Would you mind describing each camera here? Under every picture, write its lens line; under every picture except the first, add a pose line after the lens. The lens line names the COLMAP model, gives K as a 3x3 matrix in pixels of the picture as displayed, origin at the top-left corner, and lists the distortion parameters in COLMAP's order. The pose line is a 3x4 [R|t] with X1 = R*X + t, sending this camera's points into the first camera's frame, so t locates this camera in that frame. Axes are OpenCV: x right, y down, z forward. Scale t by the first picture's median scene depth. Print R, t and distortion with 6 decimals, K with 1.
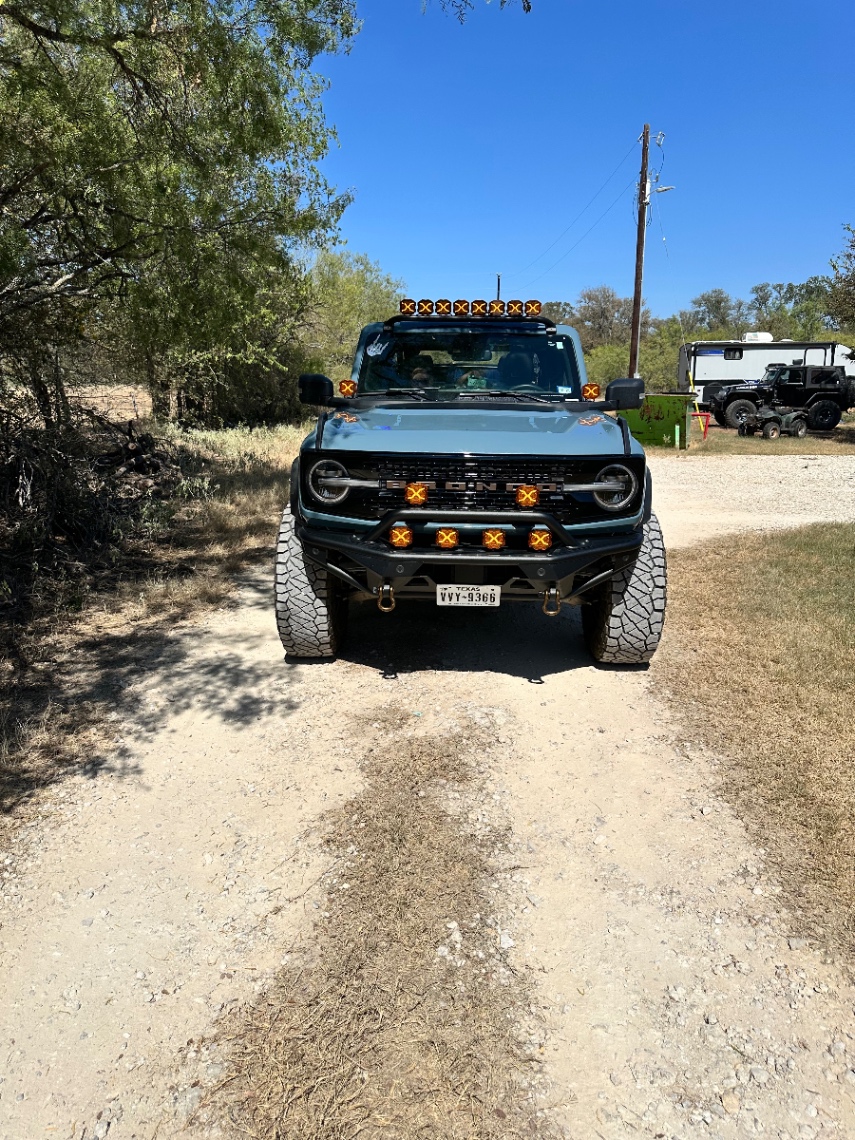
lens RADIAL K [[789.0, 0, 427.5], [0, 789.0, 560.6], [0, 0, 1]] dist [0.071310, -0.094816]
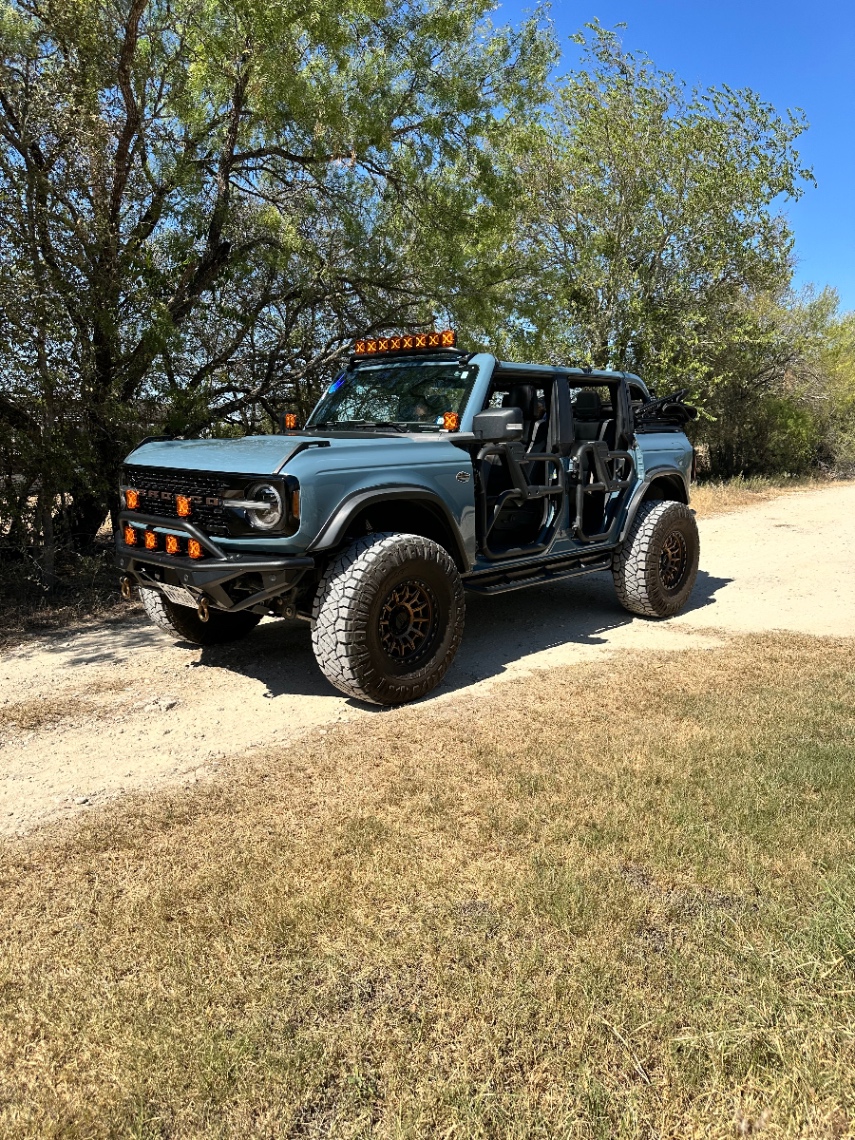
lens RADIAL K [[780.9, 0, 423.6], [0, 780.9, 577.2], [0, 0, 1]] dist [0.072362, -0.102339]
pose [[0.762815, 0.111280, -0.636970, 1.049470], [-0.144854, 0.989453, -0.000613, -0.031712], [0.630183, 0.092736, 0.770889, 0.367093]]
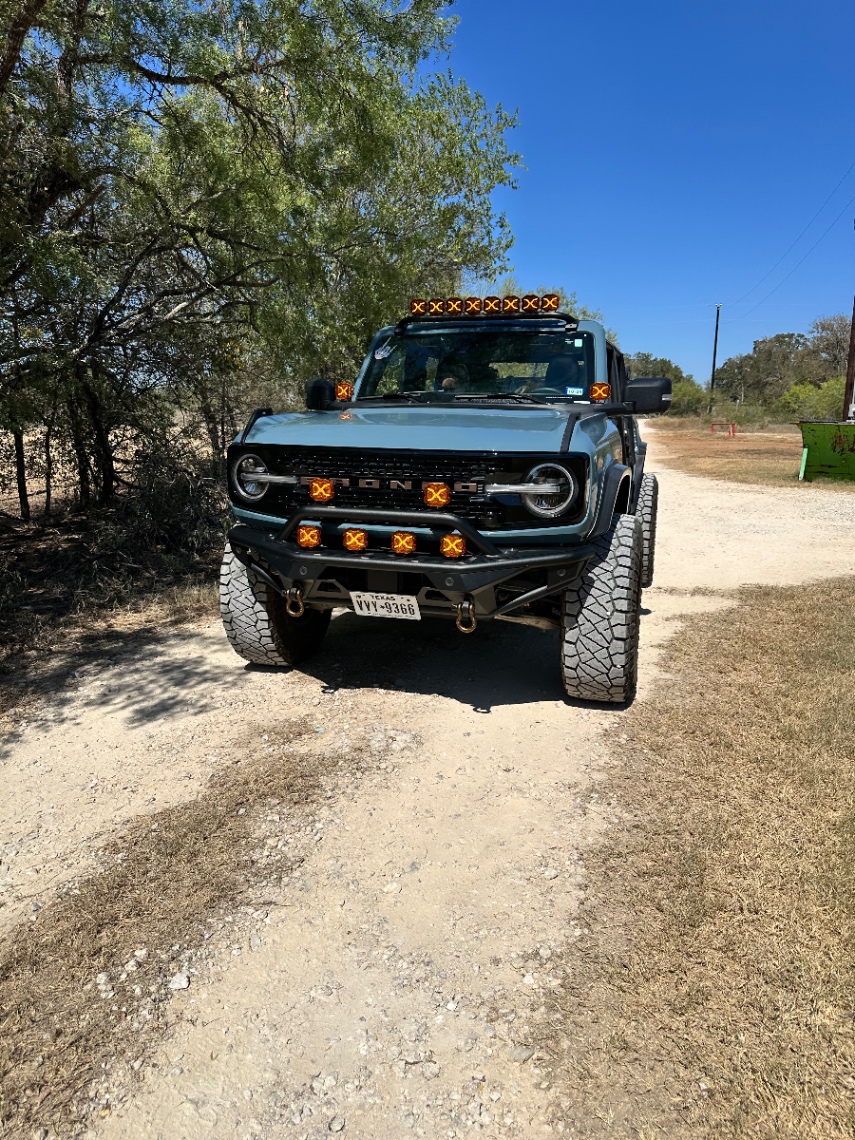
lens RADIAL K [[788.5, 0, 416.0], [0, 788.5, 573.2], [0, 0, 1]] dist [0.069340, -0.103430]
pose [[0.963629, 0.048999, -0.262713, 0.330831], [-0.057121, 0.998094, -0.023364, 0.027062], [0.261067, 0.037521, 0.964591, 0.135619]]
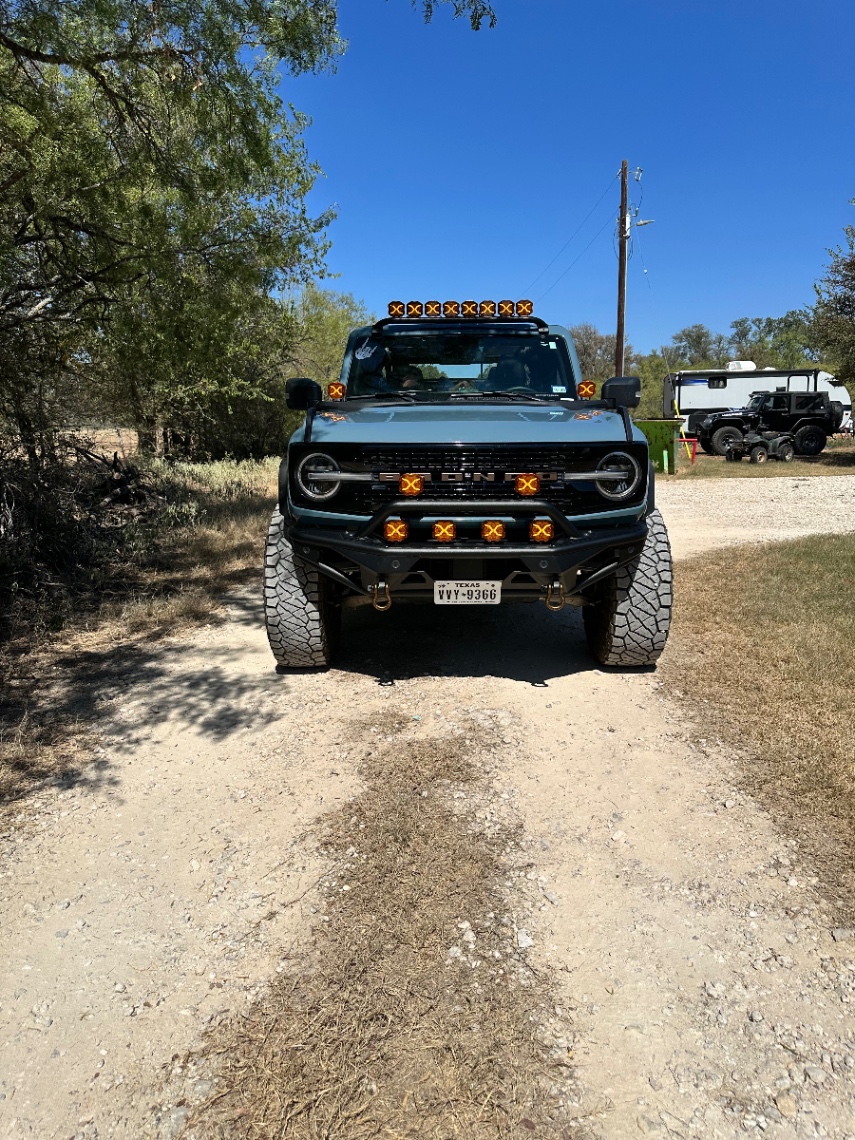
lens RADIAL K [[790.8, 0, 427.5], [0, 790.8, 570.0], [0, 0, 1]] dist [0.063205, -0.080991]
pose [[0.999691, -0.020982, 0.013333, -0.009007], [0.021456, 0.999104, -0.036472, 0.052183], [-0.012556, 0.036747, 0.999246, 0.045937]]
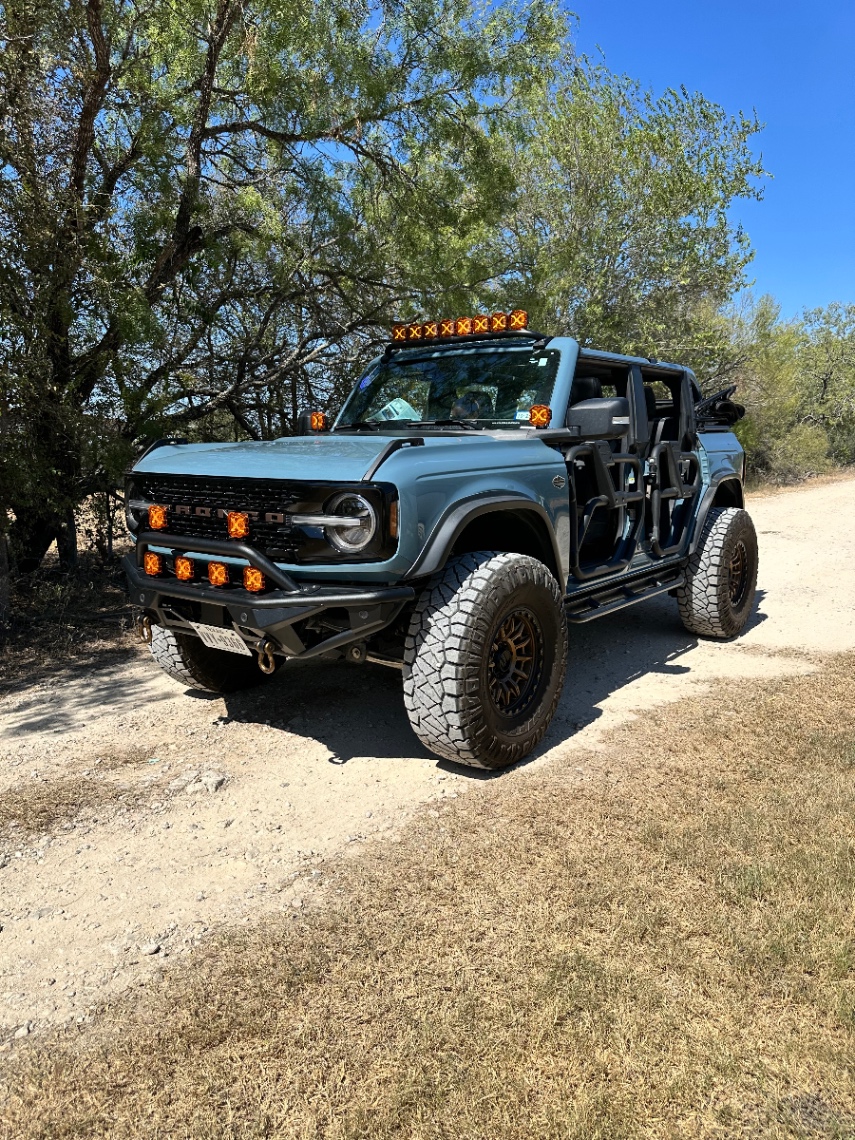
lens RADIAL K [[790.8, 0, 427.5], [0, 790.8, 570.0], [0, 0, 1]] dist [0.063205, -0.080991]
pose [[0.821127, 0.074985, -0.565798, 0.751854], [-0.116890, 0.992413, -0.038115, -0.024796], [0.558647, 0.097433, 0.823663, 0.405444]]
